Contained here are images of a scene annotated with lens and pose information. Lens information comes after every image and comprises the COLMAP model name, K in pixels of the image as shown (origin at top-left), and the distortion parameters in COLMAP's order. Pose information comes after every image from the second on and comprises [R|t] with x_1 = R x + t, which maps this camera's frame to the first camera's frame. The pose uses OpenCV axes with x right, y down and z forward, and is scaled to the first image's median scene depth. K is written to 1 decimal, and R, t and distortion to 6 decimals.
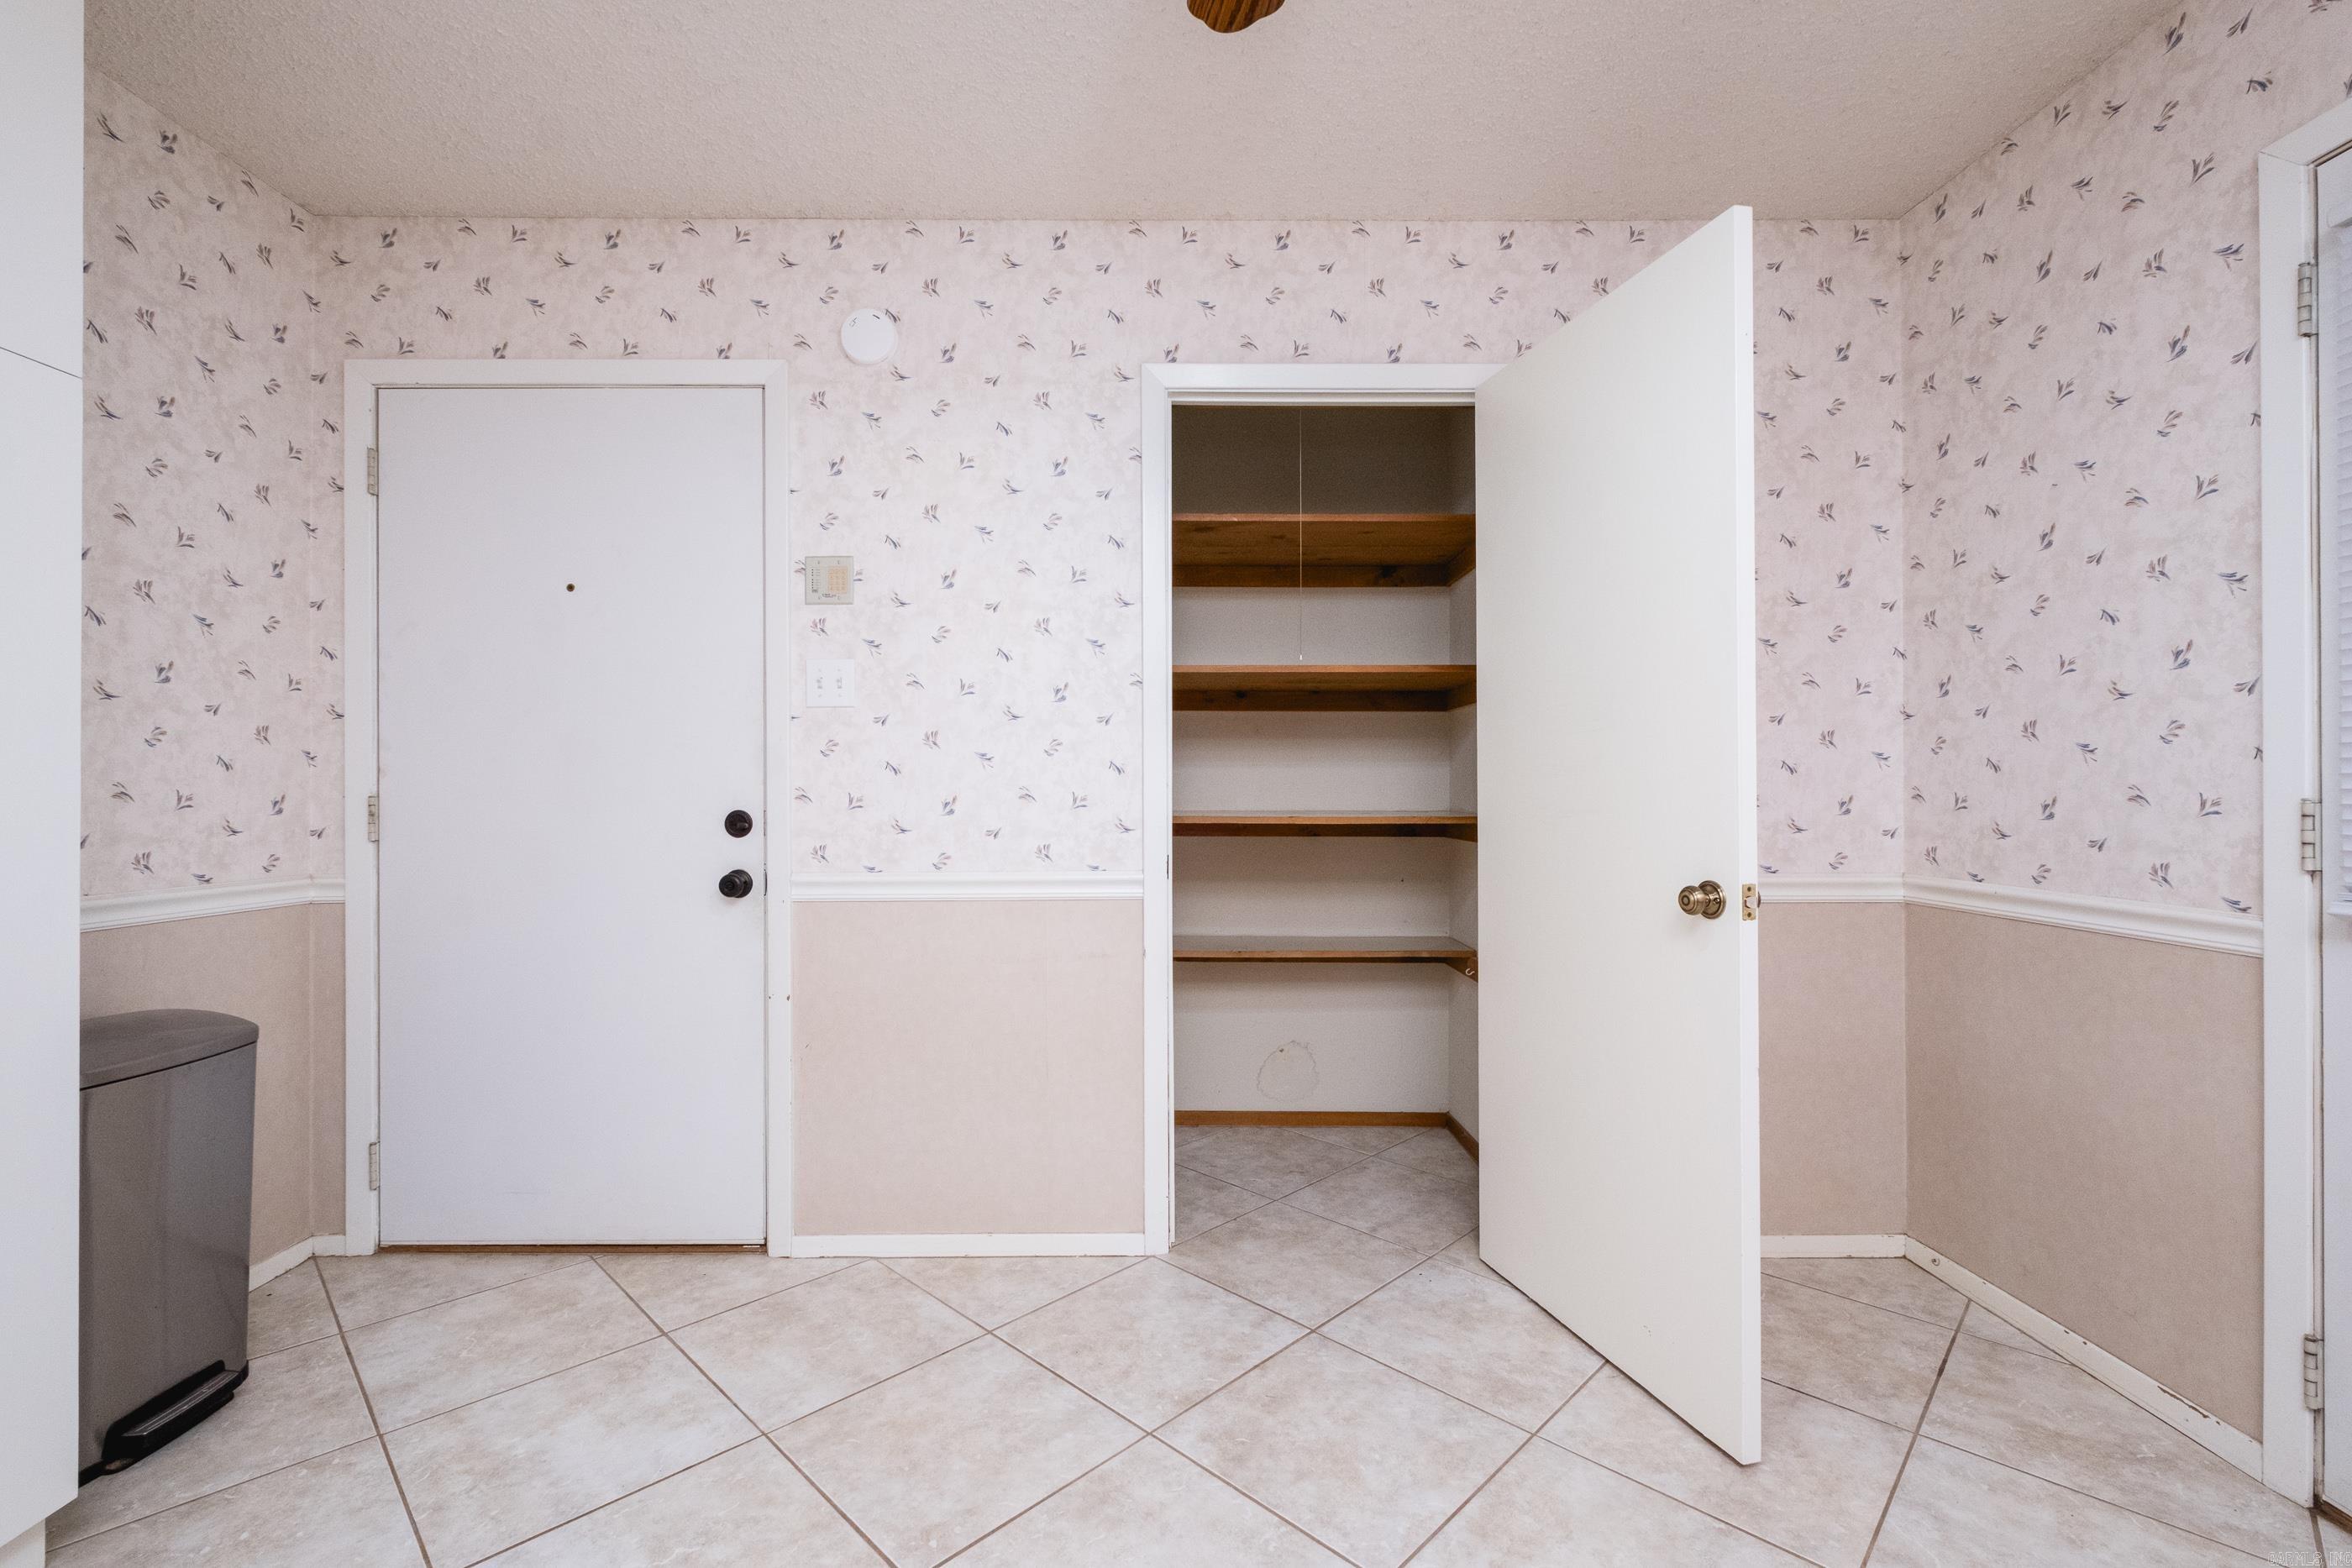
lens RADIAL K [[1019.0, 0, 1161.2], [0, 1019.0, 787.6], [0, 0, 1]] dist [0.001598, -0.002874]
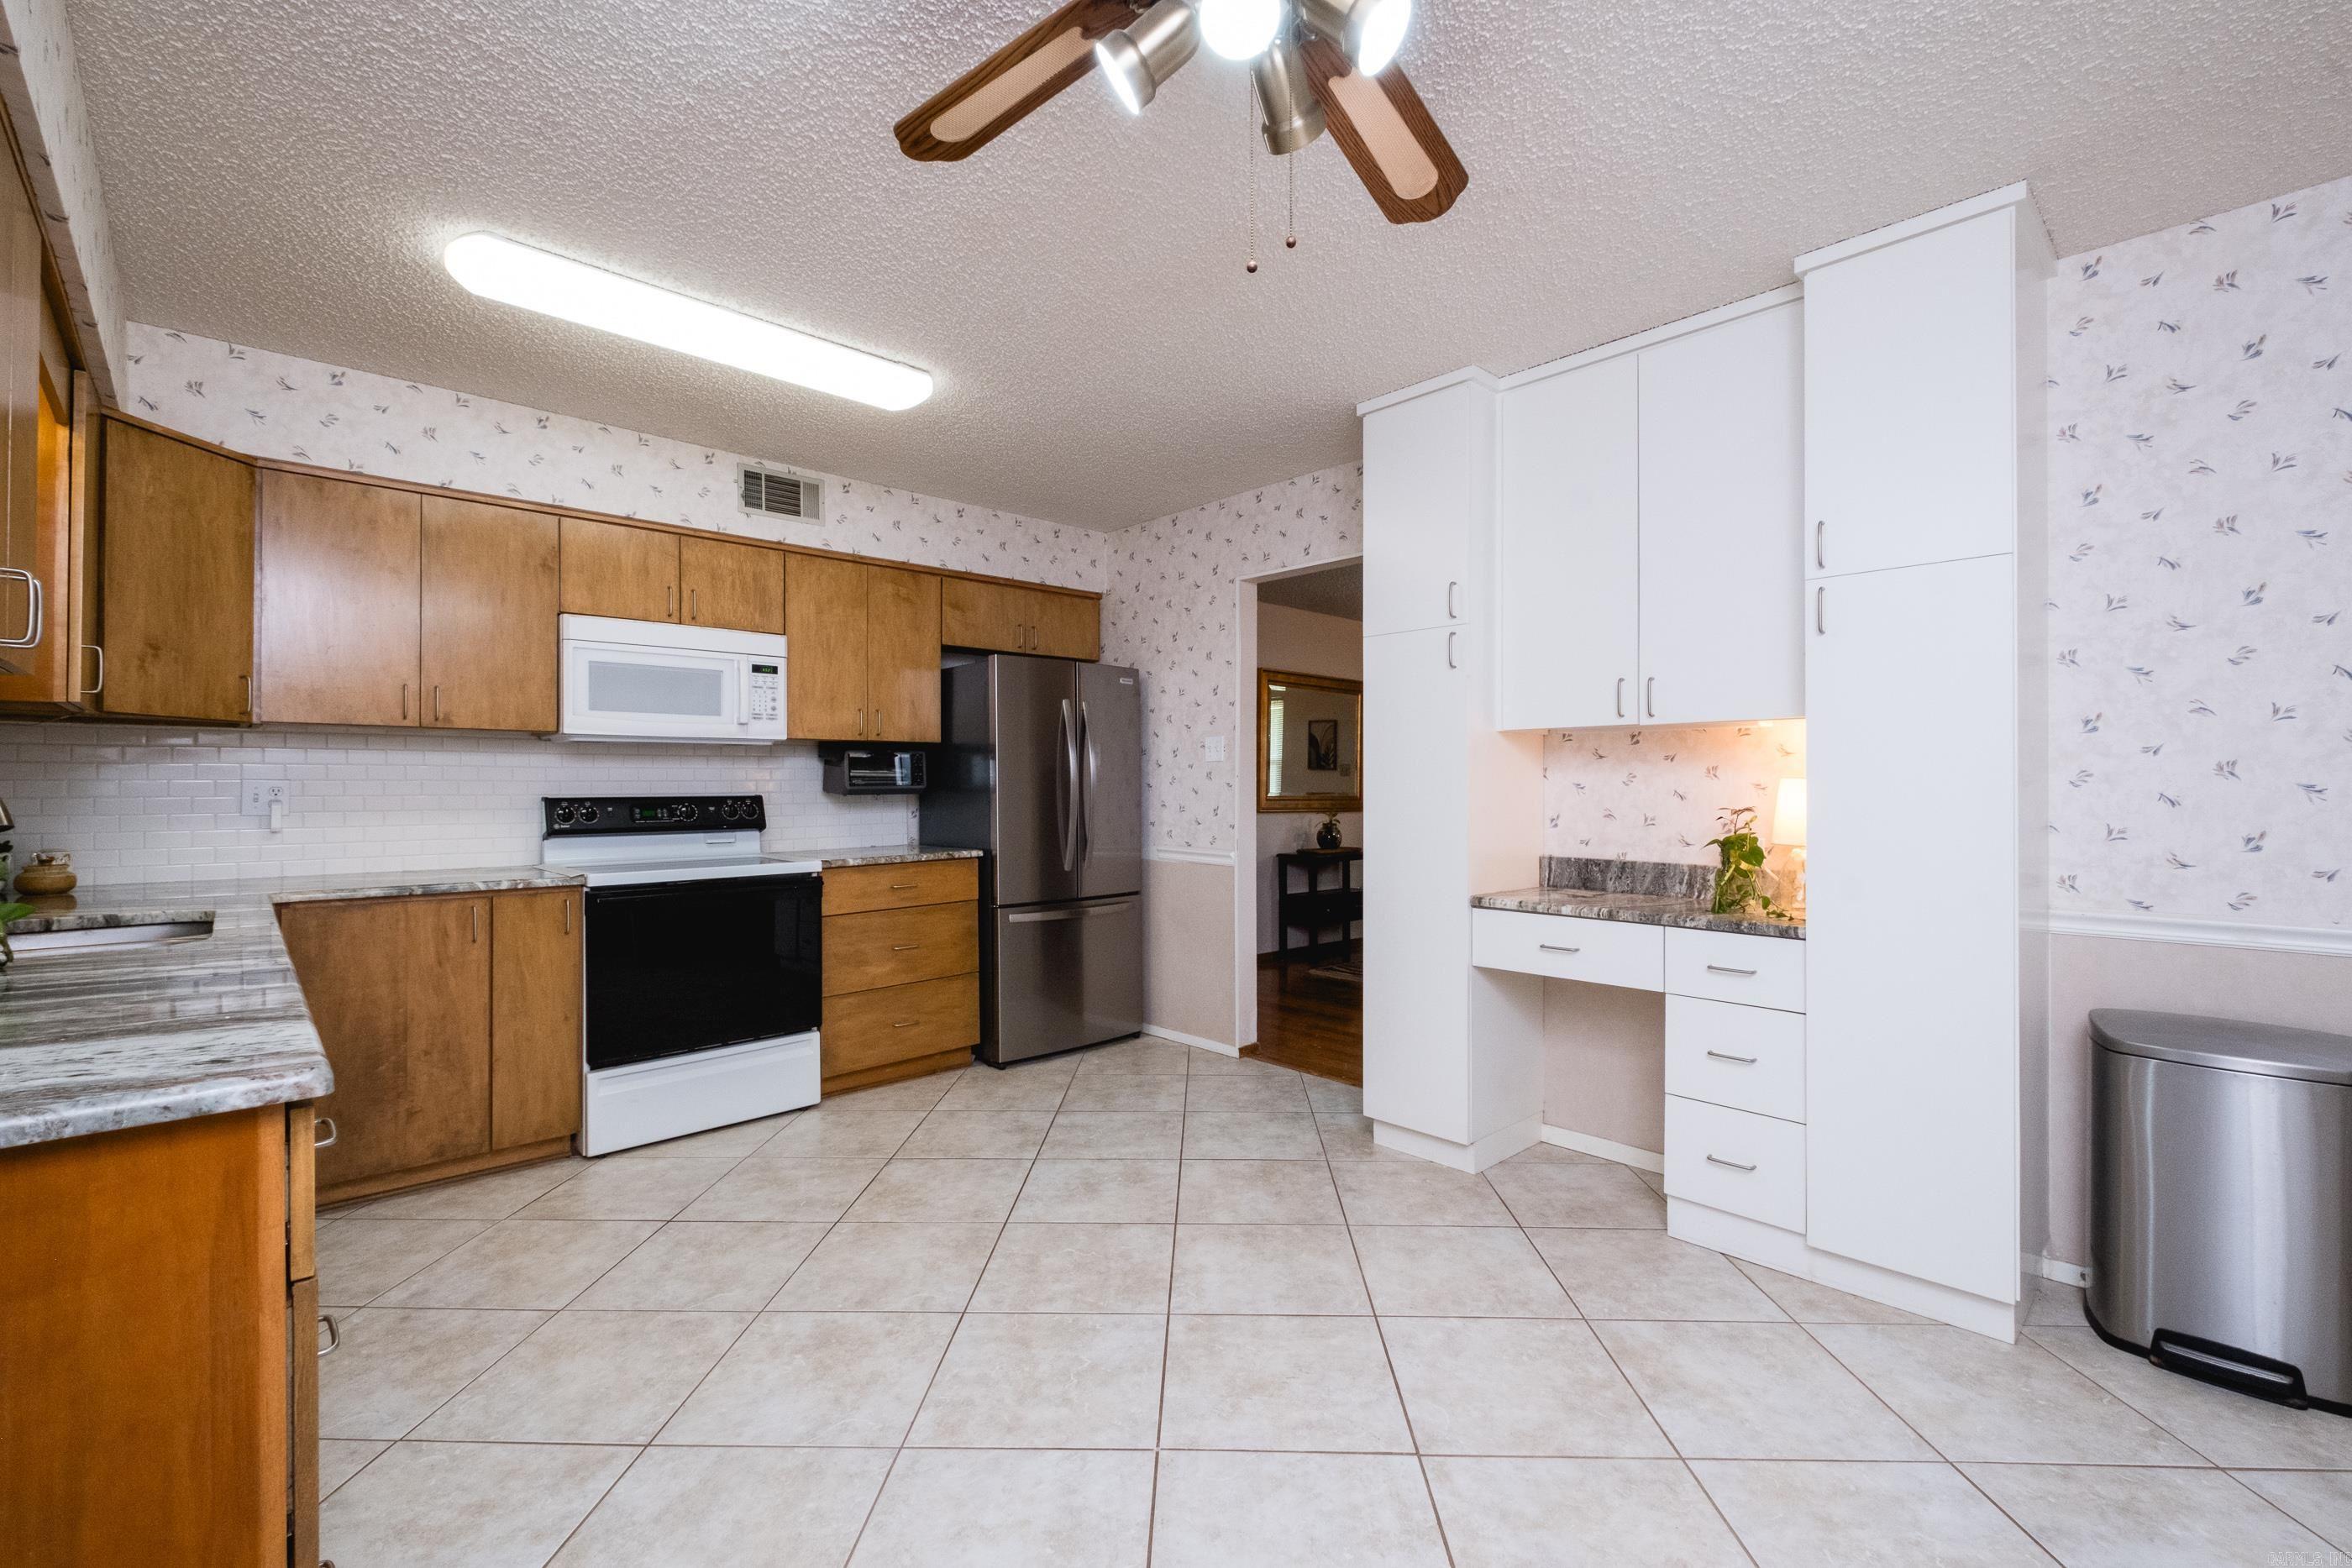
lens RADIAL K [[1019.0, 0, 1176.3], [0, 1019.0, 784.0], [0, 0, 1]] dist [0.001598, -0.002874]
pose [[-0.734718, 0.000684, -0.678372, 0.507173], [0.004350, 0.999984, -0.003703, -0.038506], [0.678358, -0.005672, -0.734709, 0.761287]]
